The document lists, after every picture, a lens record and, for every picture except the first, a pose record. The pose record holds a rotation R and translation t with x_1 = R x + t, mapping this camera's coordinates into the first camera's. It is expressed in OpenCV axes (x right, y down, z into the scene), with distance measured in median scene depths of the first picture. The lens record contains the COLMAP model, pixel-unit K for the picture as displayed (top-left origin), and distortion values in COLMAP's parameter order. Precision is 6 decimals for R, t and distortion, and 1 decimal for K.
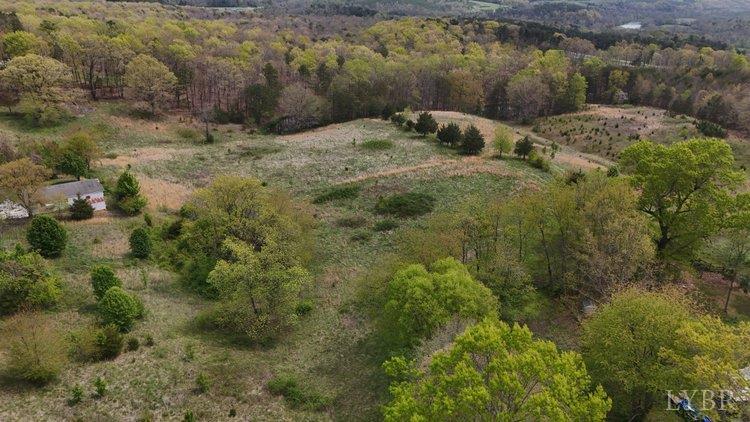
lens RADIAL K [[548.6, 0, 375.0], [0, 548.6, 211.0], [0, 0, 1]] dist [0.083579, -0.087707]
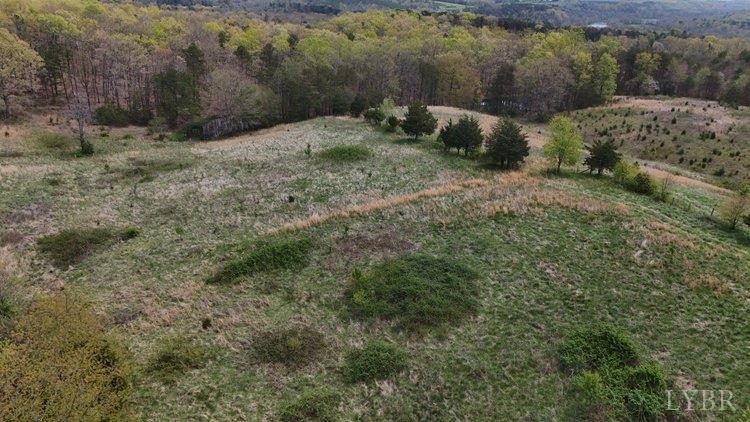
lens RADIAL K [[548.6, 0, 375.0], [0, 548.6, 211.0], [0, 0, 1]] dist [0.083579, -0.087707]
pose [[0.998067, -0.024553, 0.057088, 0.000663], [0.025087, 0.999648, -0.008643, -0.040847], [-0.056855, 0.010058, 0.998332, 0.309983]]
